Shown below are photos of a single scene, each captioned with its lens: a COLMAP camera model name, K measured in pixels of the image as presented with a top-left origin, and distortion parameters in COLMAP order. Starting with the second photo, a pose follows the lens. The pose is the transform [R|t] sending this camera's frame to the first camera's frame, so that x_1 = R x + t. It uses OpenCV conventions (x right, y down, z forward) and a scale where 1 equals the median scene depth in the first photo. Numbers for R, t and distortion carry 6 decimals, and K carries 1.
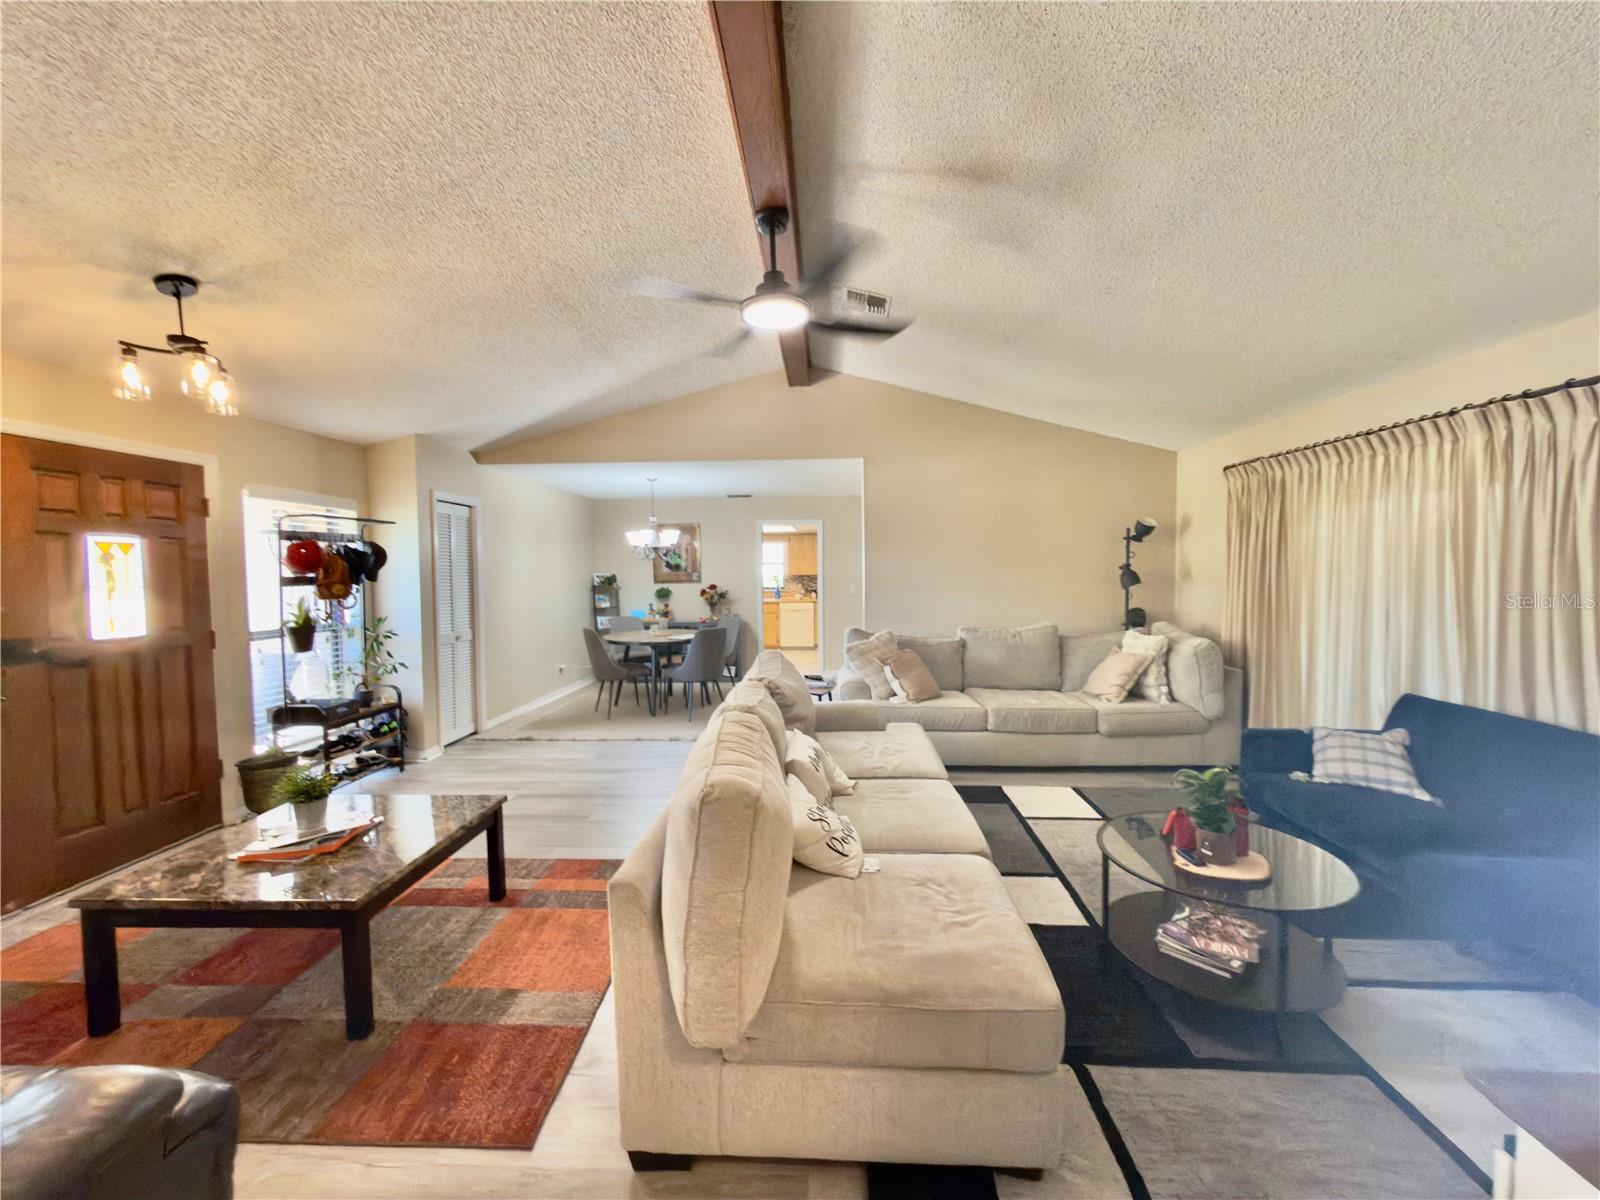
lens RADIAL K [[634.9, 0, 799.2], [0, 634.9, 597.3], [0, 0, 1]] dist [0.001008, 0.000297]
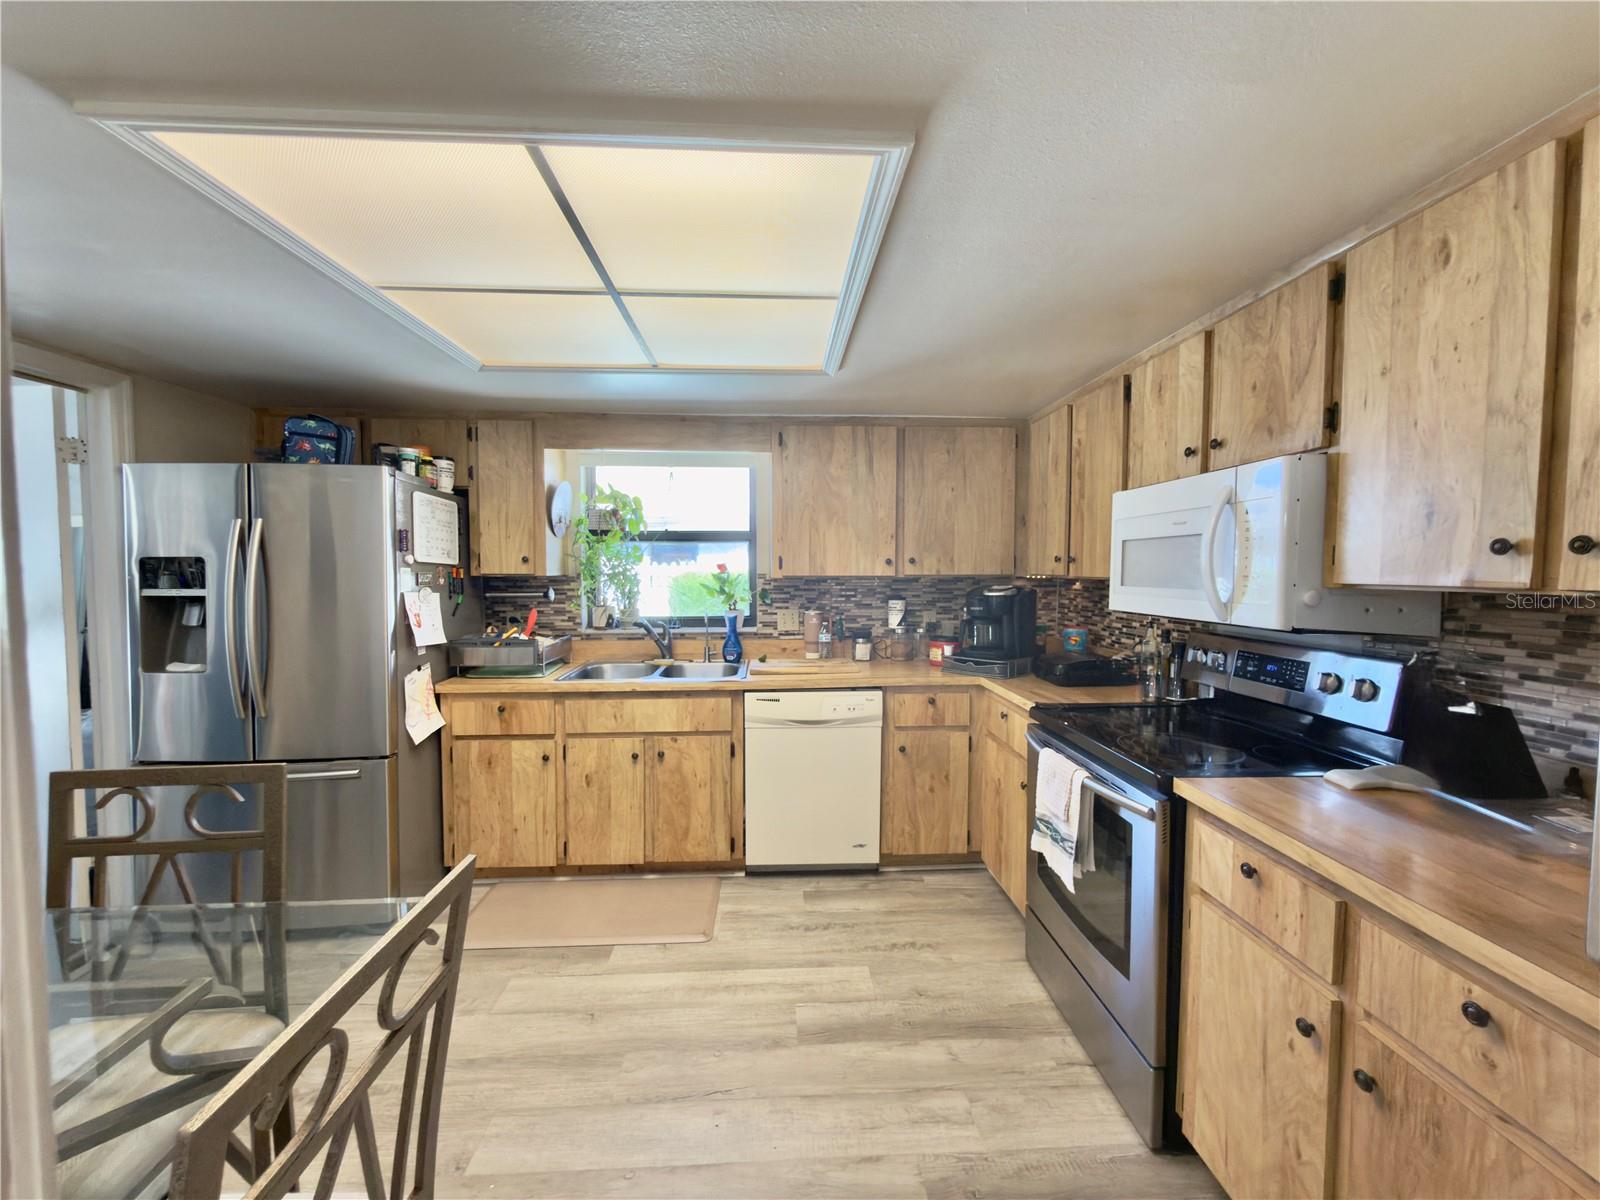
lens RADIAL K [[634.9, 0, 802.9], [0, 634.9, 599.1], [0, 0, 1]] dist [0.001008, 0.000297]
pose [[0.993940, 0.004335, 0.109839, -0.046291], [-0.004670, 0.999985, 0.002790, -0.036745], [-0.109825, -0.003286, 0.993946, 0.994738]]
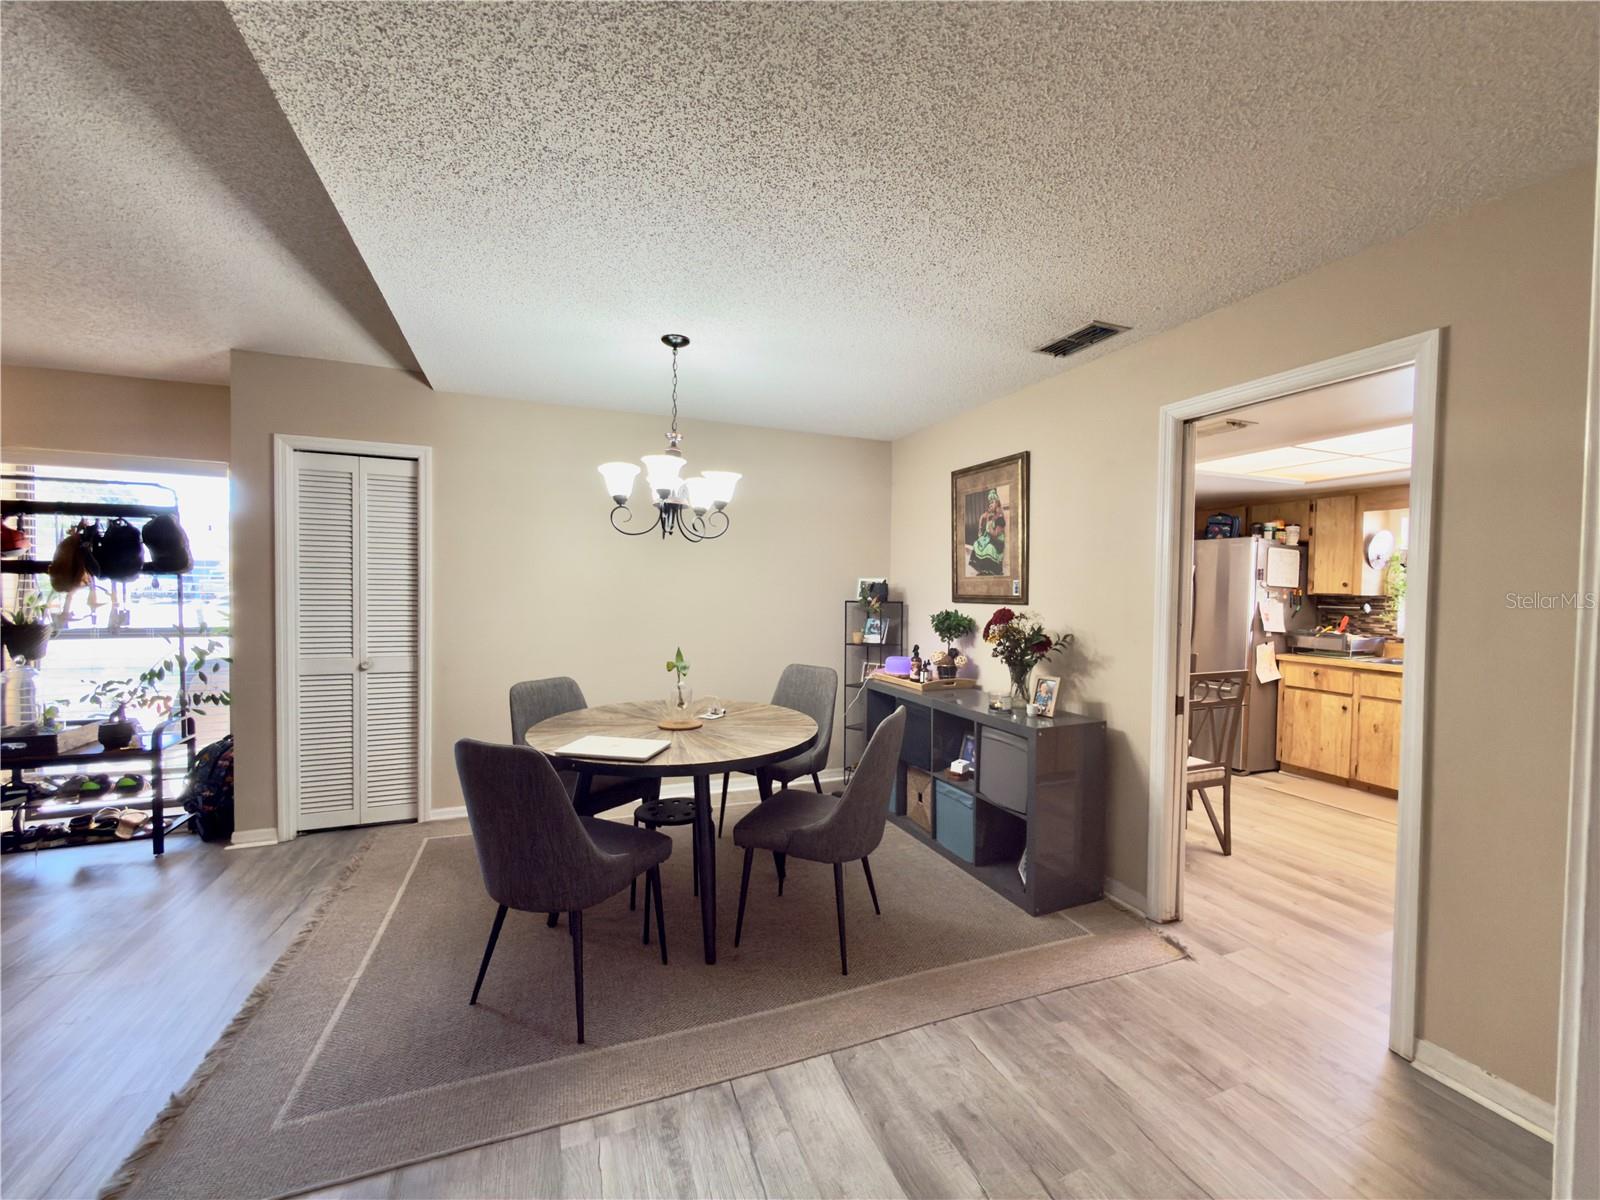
lens RADIAL K [[634.9, 0, 804.6], [0, 634.9, 599.3], [0, 0, 1]] dist [0.001008, 0.000297]
pose [[0.417855, 0.033983, -0.907878, 0.138589], [-0.058386, 0.998239, 0.010493, -0.023015], [0.906636, 0.048623, 0.419103, 0.715773]]
